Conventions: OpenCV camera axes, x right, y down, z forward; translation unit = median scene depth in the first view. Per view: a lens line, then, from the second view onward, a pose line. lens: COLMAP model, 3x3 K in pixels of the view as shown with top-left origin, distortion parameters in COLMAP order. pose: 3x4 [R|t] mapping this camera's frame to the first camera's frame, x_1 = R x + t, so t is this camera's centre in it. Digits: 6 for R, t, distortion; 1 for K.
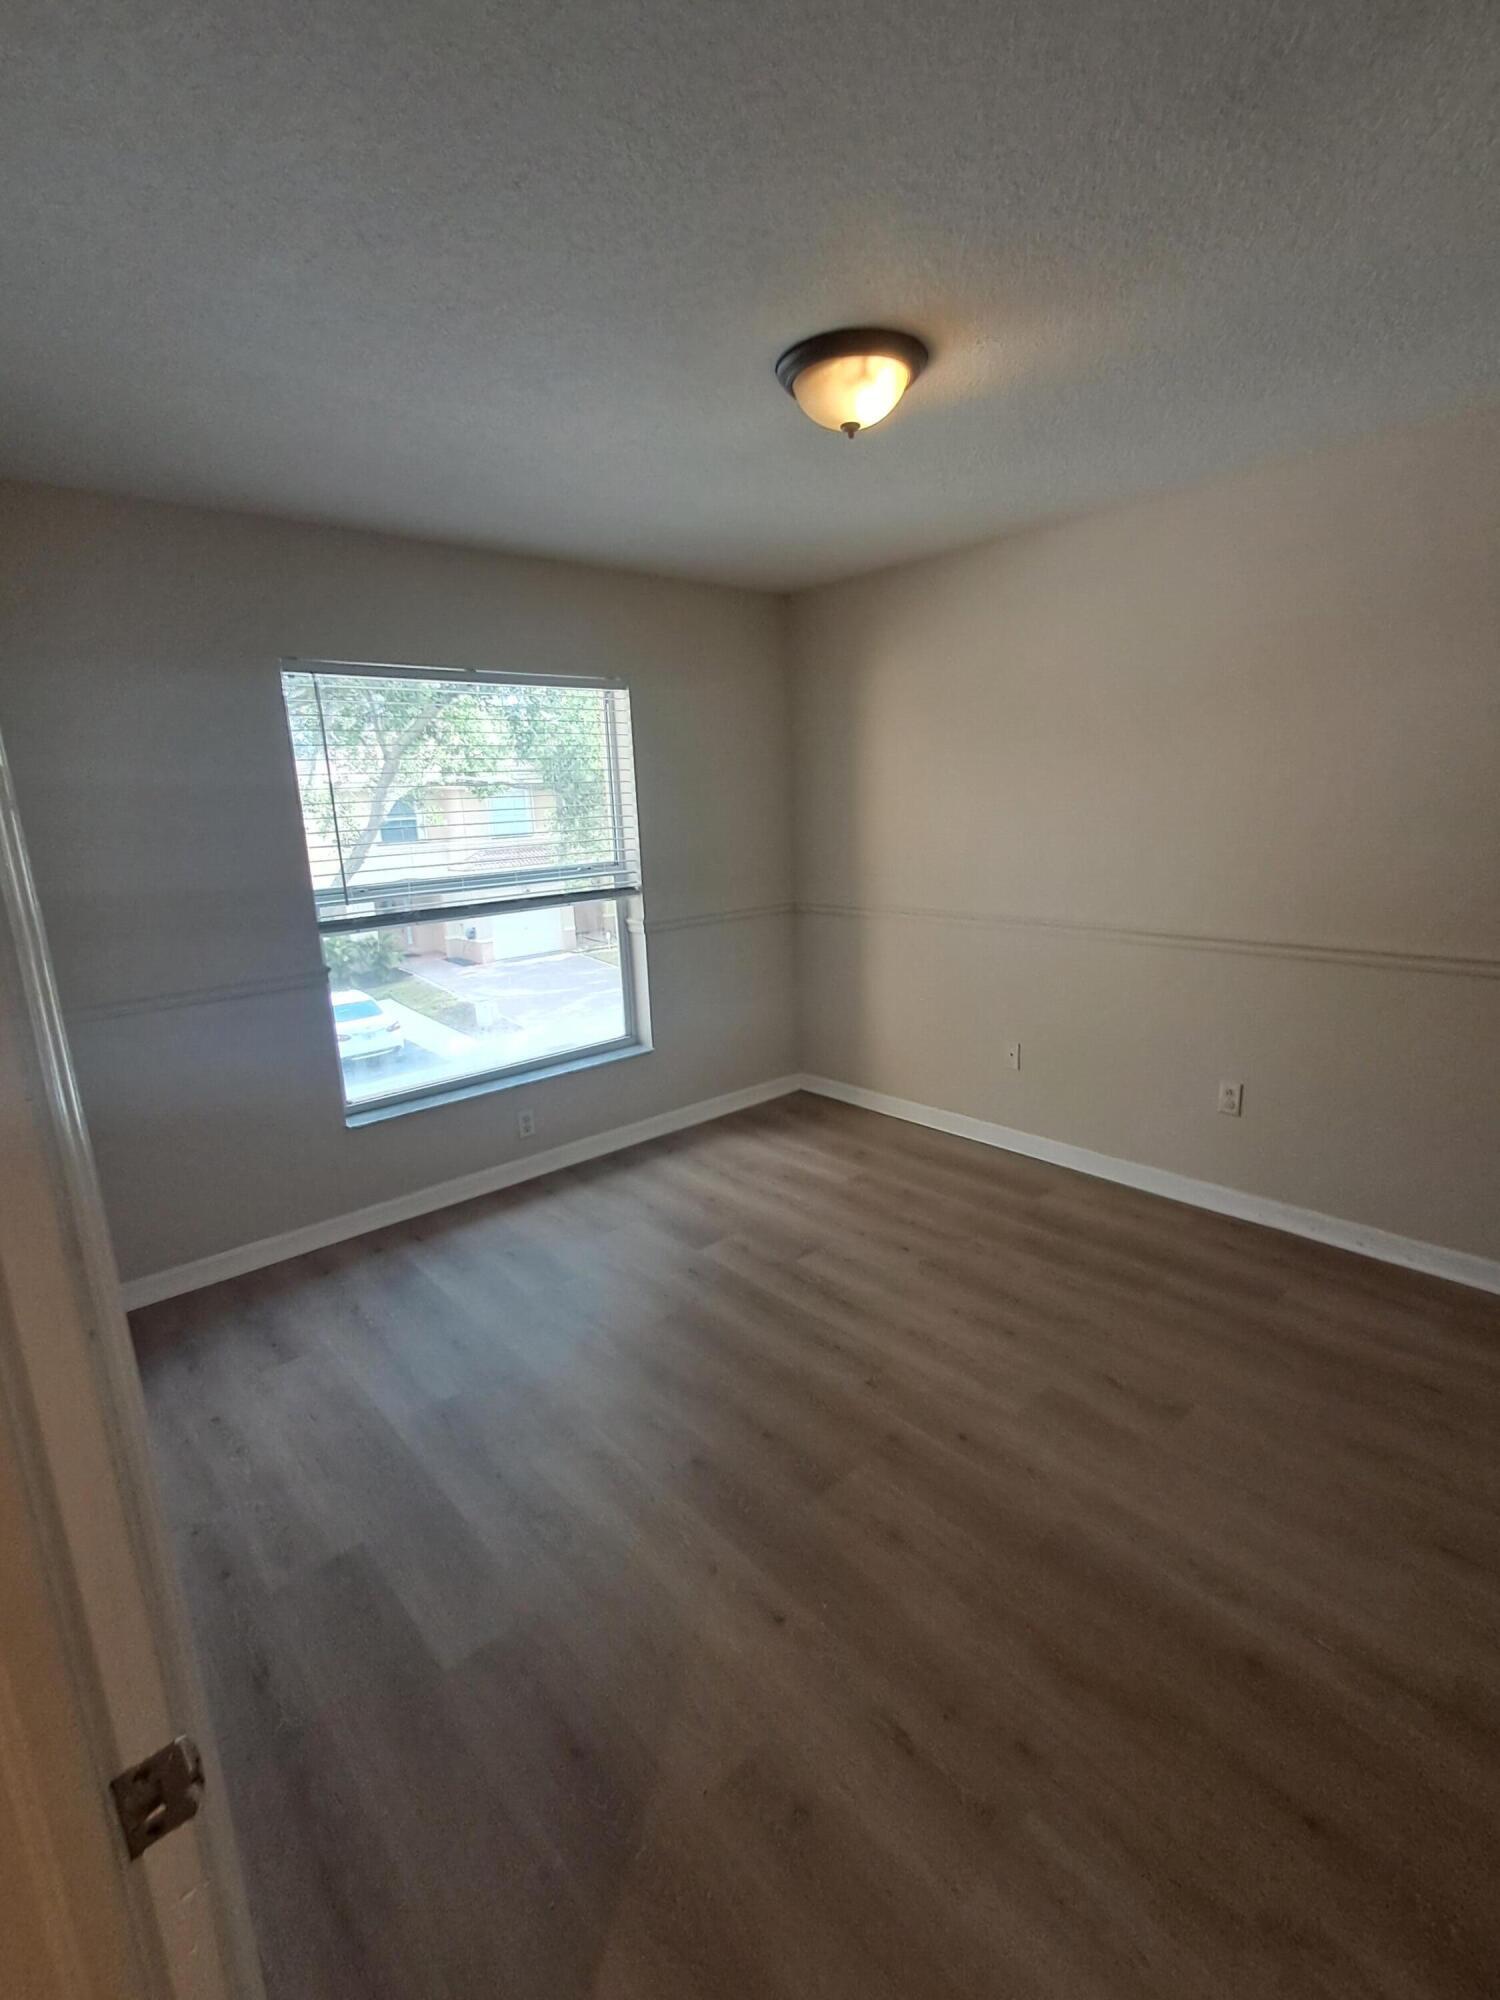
lens RADIAL K [[906.4, 0, 761.2], [0, 906.4, 1000.2], [0, 0, 1]] dist [-0.000159, 0.000024]
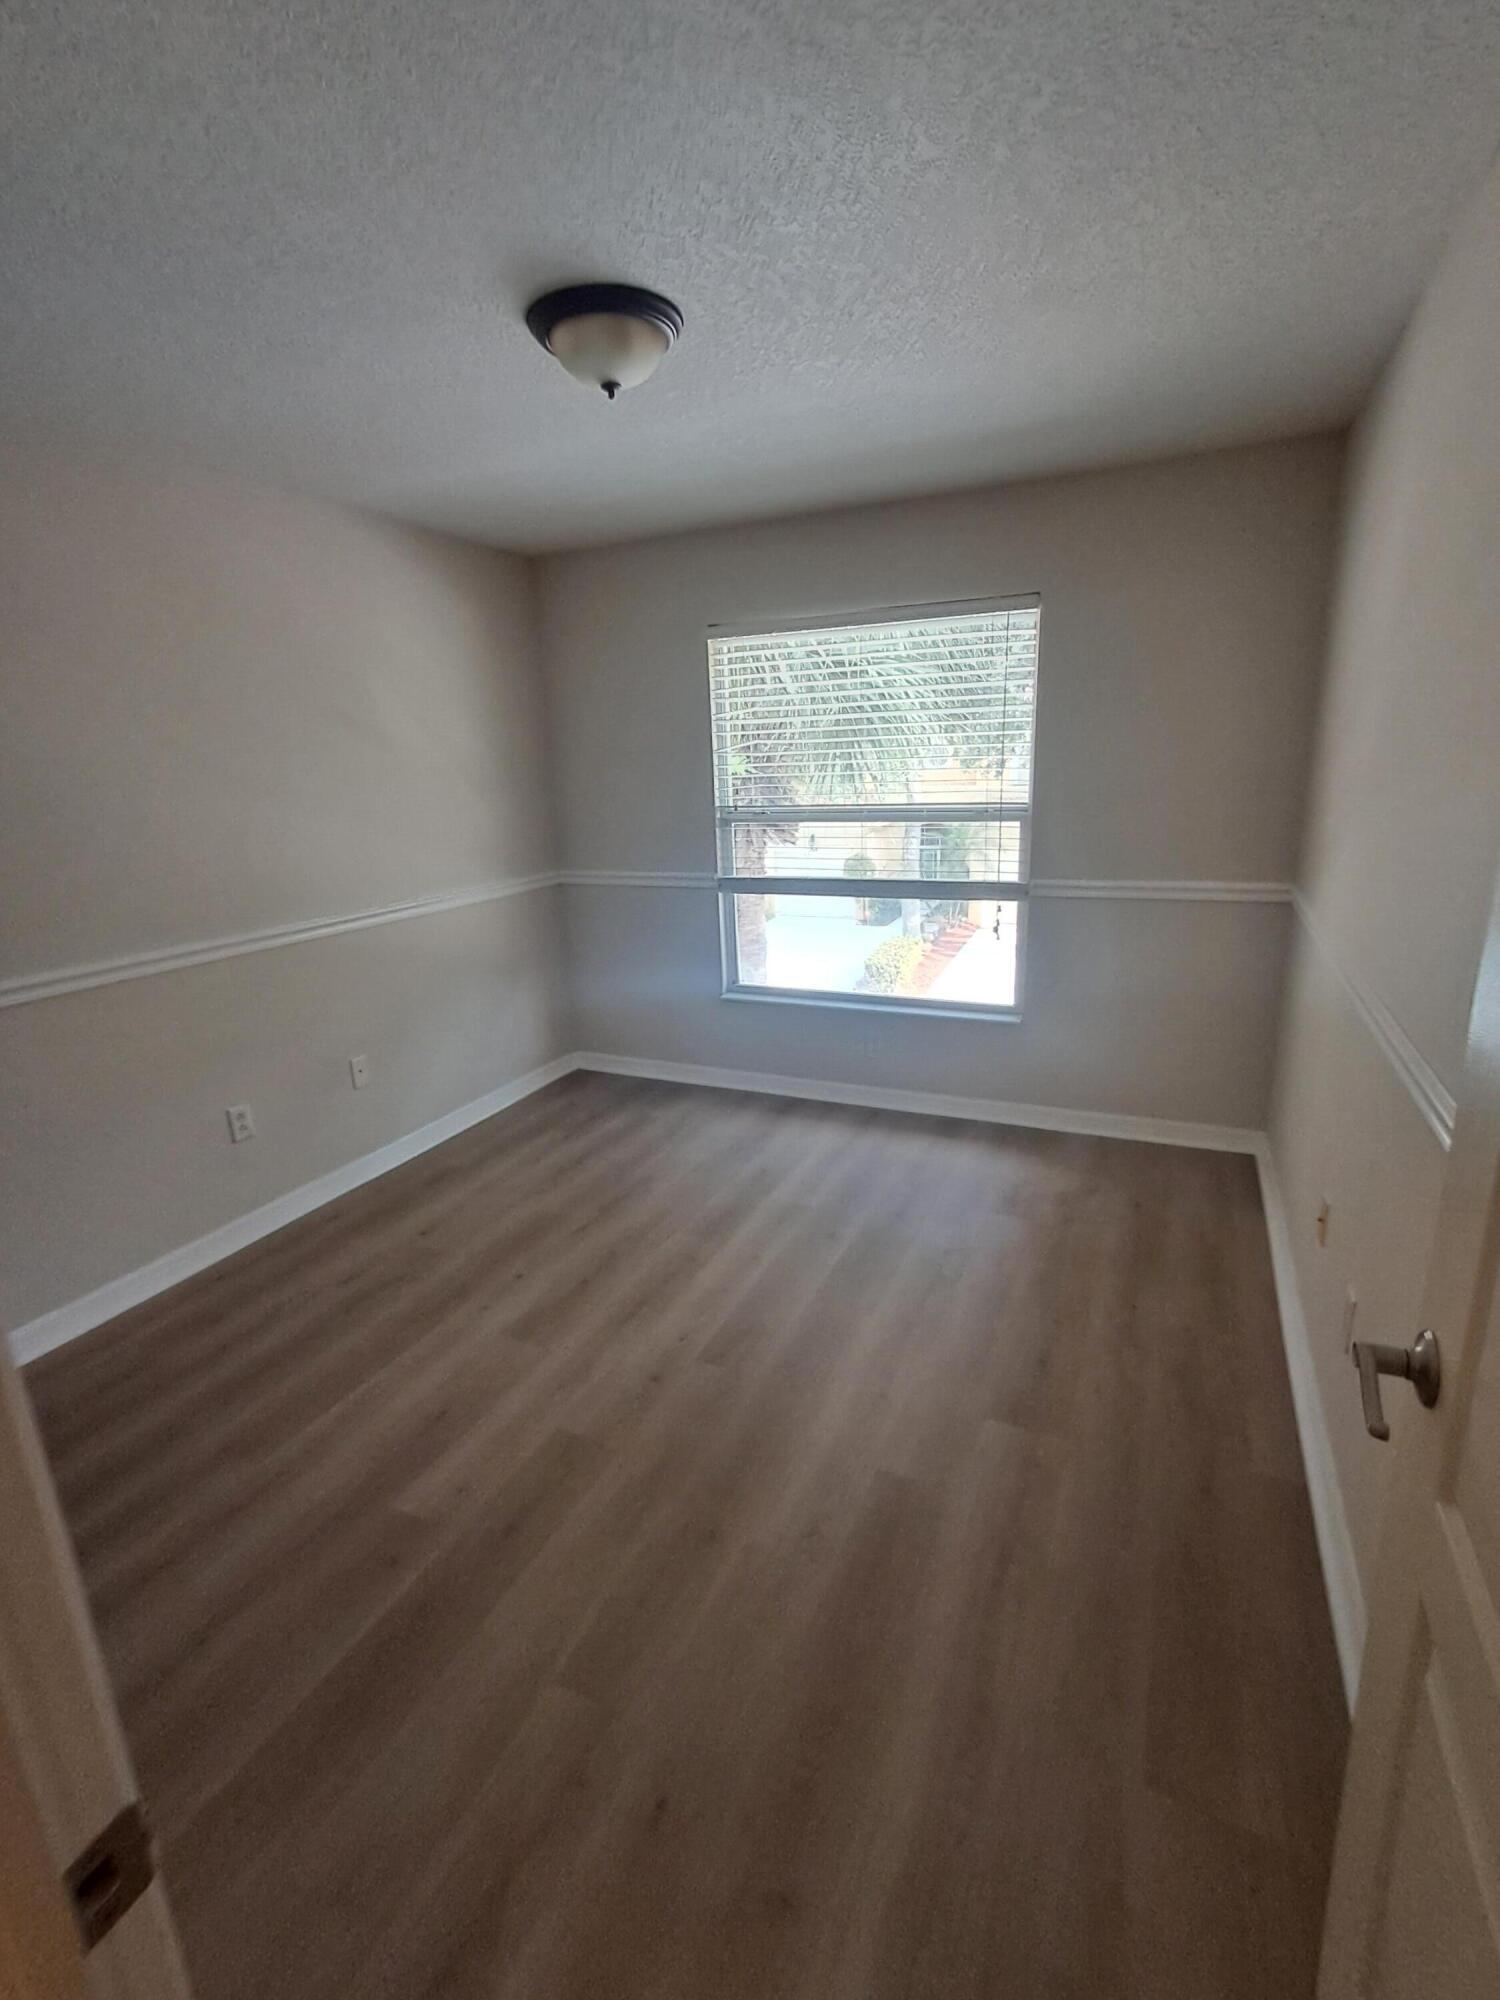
lens RADIAL K [[906.4, 0, 761.2], [0, 906.4, 1000.2], [0, 0, 1]] dist [-0.000159, 0.000024]
pose [[0.413146, 0.261647, -0.872268, 0.591528], [-0.184079, 0.962058, 0.201392, -0.111651], [0.891866, 0.077362, 0.445634, 0.420089]]
